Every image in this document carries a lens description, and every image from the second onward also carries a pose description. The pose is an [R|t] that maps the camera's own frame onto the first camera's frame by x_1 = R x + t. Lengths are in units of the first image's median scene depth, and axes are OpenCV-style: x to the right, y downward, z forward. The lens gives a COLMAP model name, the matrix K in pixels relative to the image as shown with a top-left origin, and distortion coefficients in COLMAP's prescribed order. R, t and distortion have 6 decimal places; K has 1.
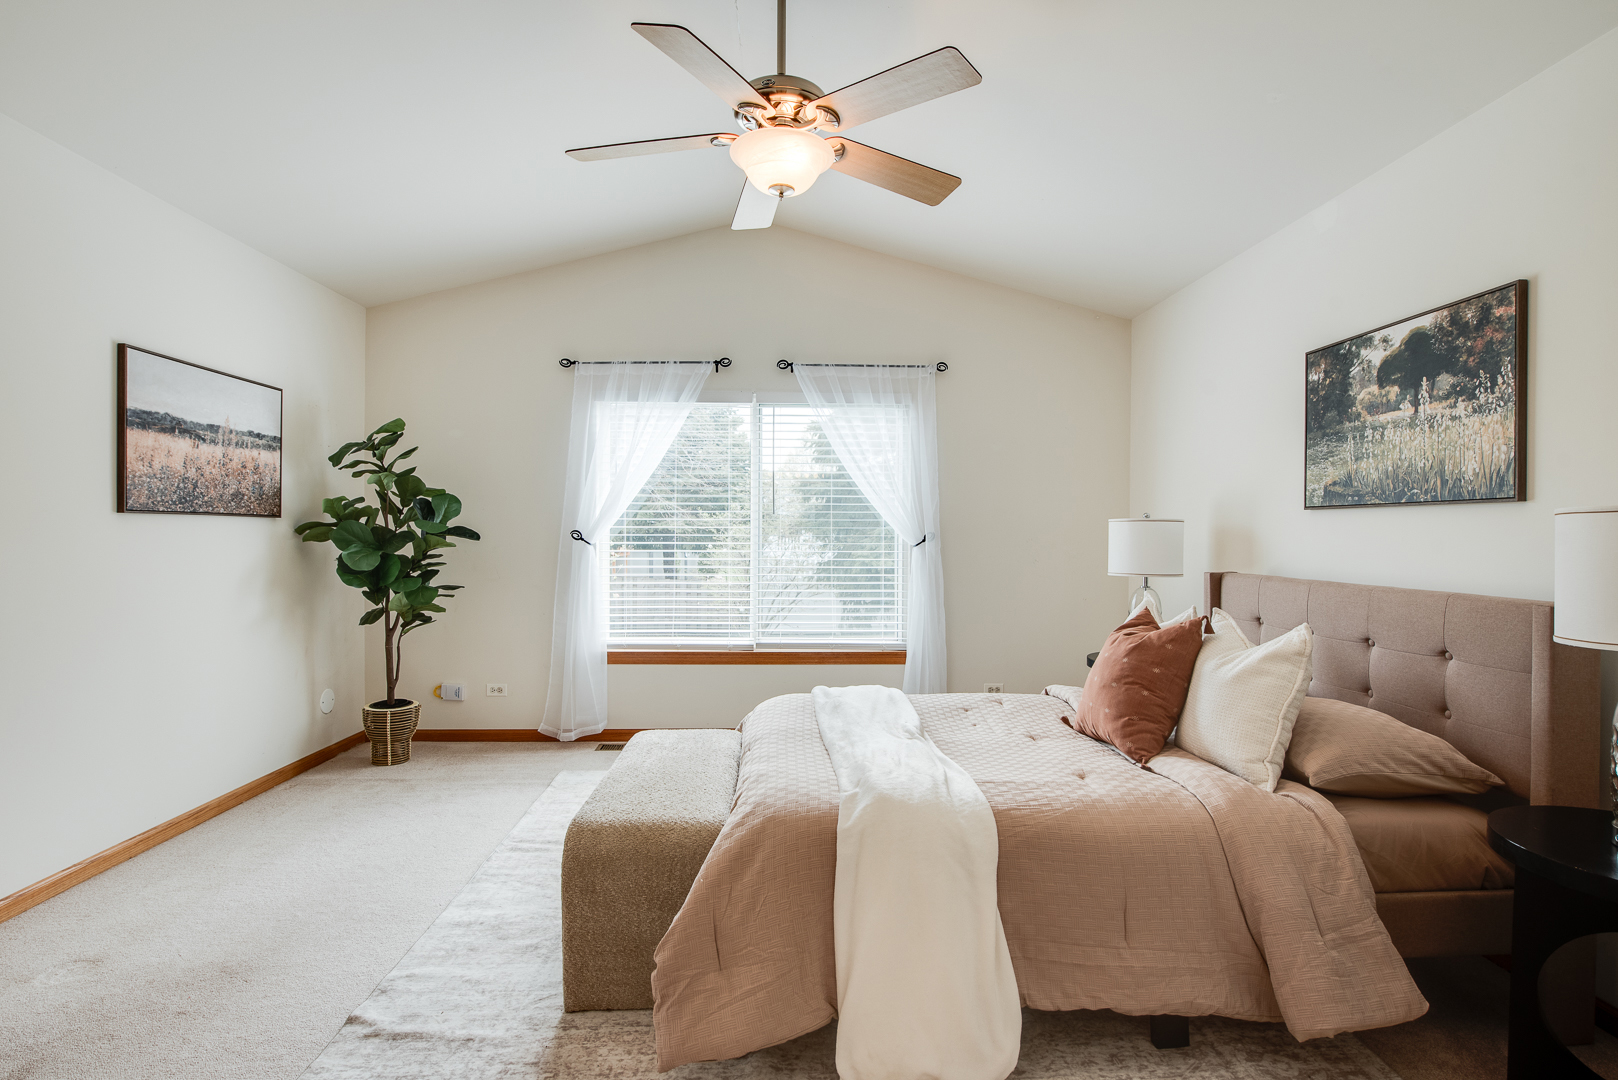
lens RADIAL K [[799.0, 0, 813.3], [0, 799.0, 537.8], [0, 0, 1]] dist [-0.002365, -0.000538]
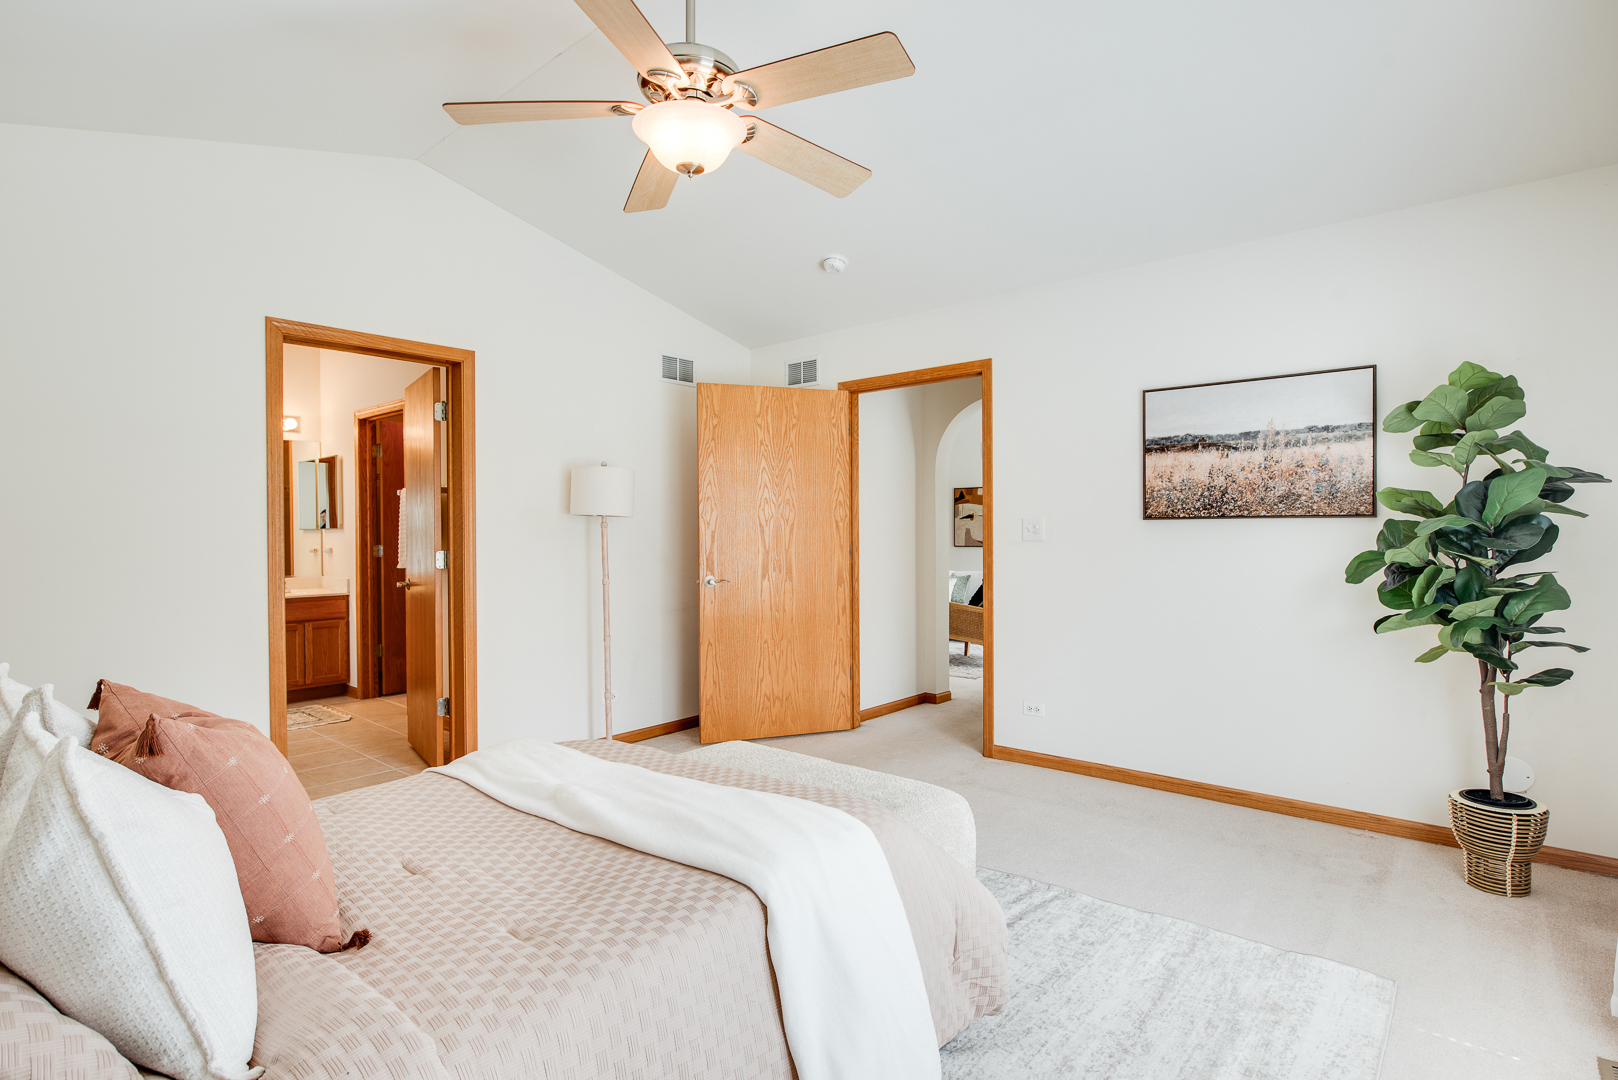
lens RADIAL K [[799.0, 0, 817.3], [0, 799.0, 541.4], [0, 0, 1]] dist [-0.002365, -0.000538]
pose [[-0.667275, 0.004459, -0.744798, 0.403876], [-0.004603, 0.999938, 0.010111, -0.006085], [0.744798, 0.010175, -0.667213, 1.274720]]
